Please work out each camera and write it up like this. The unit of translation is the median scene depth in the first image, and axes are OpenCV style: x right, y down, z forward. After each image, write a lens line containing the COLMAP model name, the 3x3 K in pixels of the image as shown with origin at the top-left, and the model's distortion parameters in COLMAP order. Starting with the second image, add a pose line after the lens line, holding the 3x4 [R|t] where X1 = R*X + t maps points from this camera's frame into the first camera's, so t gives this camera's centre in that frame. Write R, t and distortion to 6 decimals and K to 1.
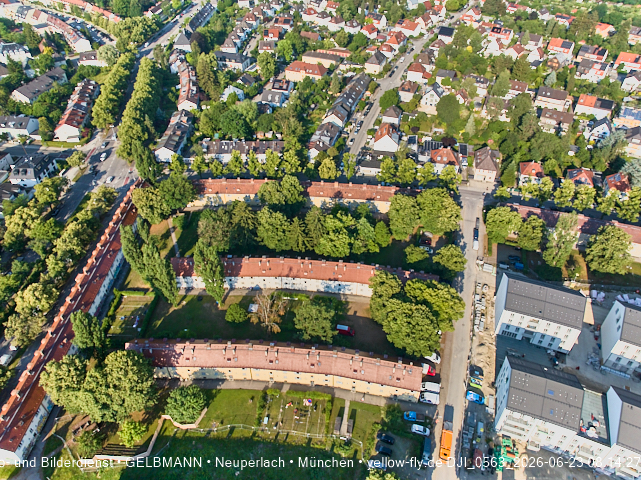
lens RADIAL K [[451.4, 0, 319.7], [0, 451.4, 173.0], [0, 0, 1]] dist [-0.021981, 0.007750]
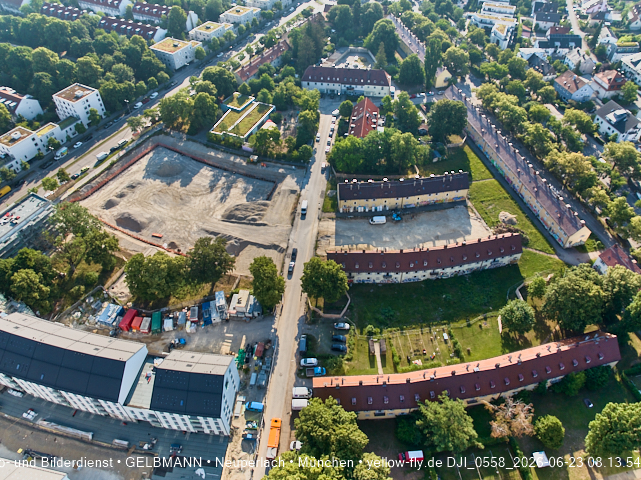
lens RADIAL K [[451.4, 0, 319.7], [0, 451.4, 173.0], [0, 0, 1]] dist [-0.021981, 0.007750]
pose [[-0.969130, 0.172544, -0.176116, 0.212772], [-0.129248, 0.252758, 0.958858, -0.399334], [0.209959, 0.952020, -0.222654, 0.553692]]
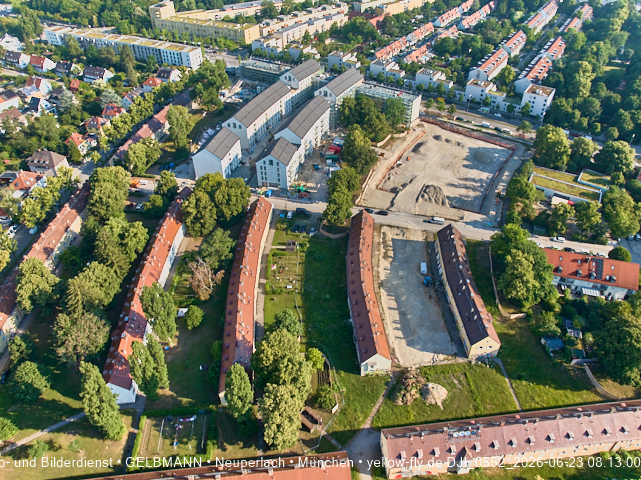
lens RADIAL K [[451.4, 0, 319.7], [0, 451.4, 173.0], [0, 0, 1]] dist [-0.021981, 0.007750]
pose [[-0.113526, -0.546550, 0.829695, -0.728410], [0.589579, 0.635105, 0.499038, -0.189636], [-0.799693, 0.545825, 0.250133, 0.285836]]
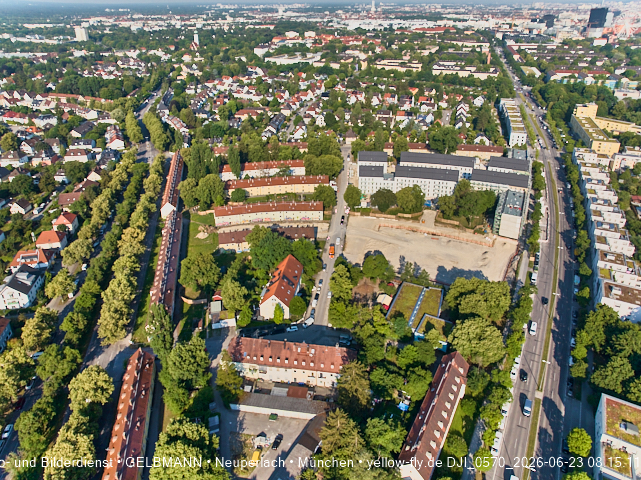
lens RADIAL K [[451.4, 0, 319.7], [0, 451.4, 173.0], [0, 0, 1]] dist [-0.021981, 0.007750]
pose [[0.970984, -0.089150, 0.221908, -0.275300], [0.142611, 0.960728, -0.238044, 0.722478], [-0.191972, 0.262783, 0.945564, -1.007045]]
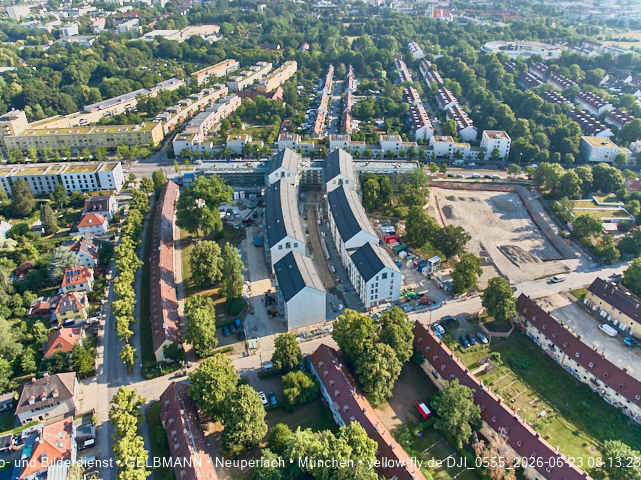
lens RADIAL K [[451.4, 0, 319.7], [0, 451.4, 173.0], [0, 0, 1]] dist [-0.021981, 0.007750]
pose [[-0.602239, -0.340146, 0.722225, -0.265056], [0.474744, 0.574736, 0.666556, -0.541288], [-0.641815, 0.744298, -0.184646, 0.773571]]
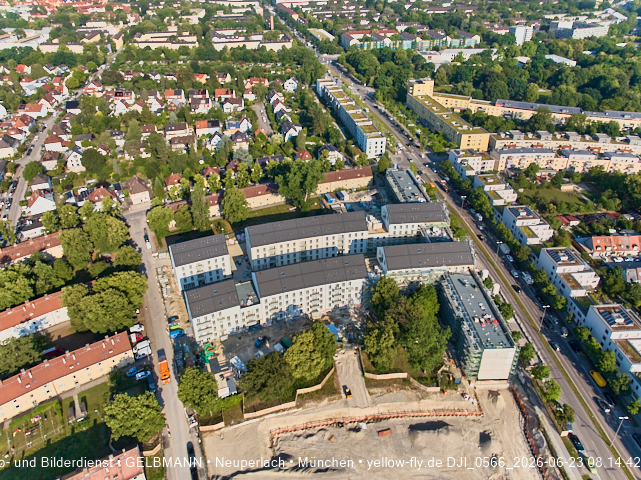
lens RADIAL K [[451.4, 0, 319.7], [0, 451.4, 173.0], [0, 0, 1]] dist [-0.021981, 0.007750]
pose [[0.723020, -0.305871, 0.619424, -0.012936], [0.404084, 0.914501, -0.020086, 0.193643], [-0.560320, 0.264822, 0.784800, -0.269403]]
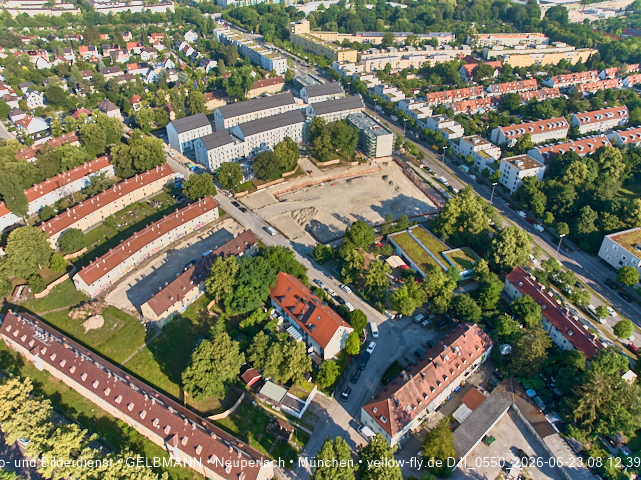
lens RADIAL K [[451.4, 0, 319.7], [0, 451.4, 173.0], [0, 0, 1]] dist [-0.021981, 0.007750]
pose [[0.464974, -0.431721, 0.772927, -0.693598], [0.516987, 0.841132, 0.158811, 0.352526], [-0.718696, 0.325750, 0.614299, -0.459165]]
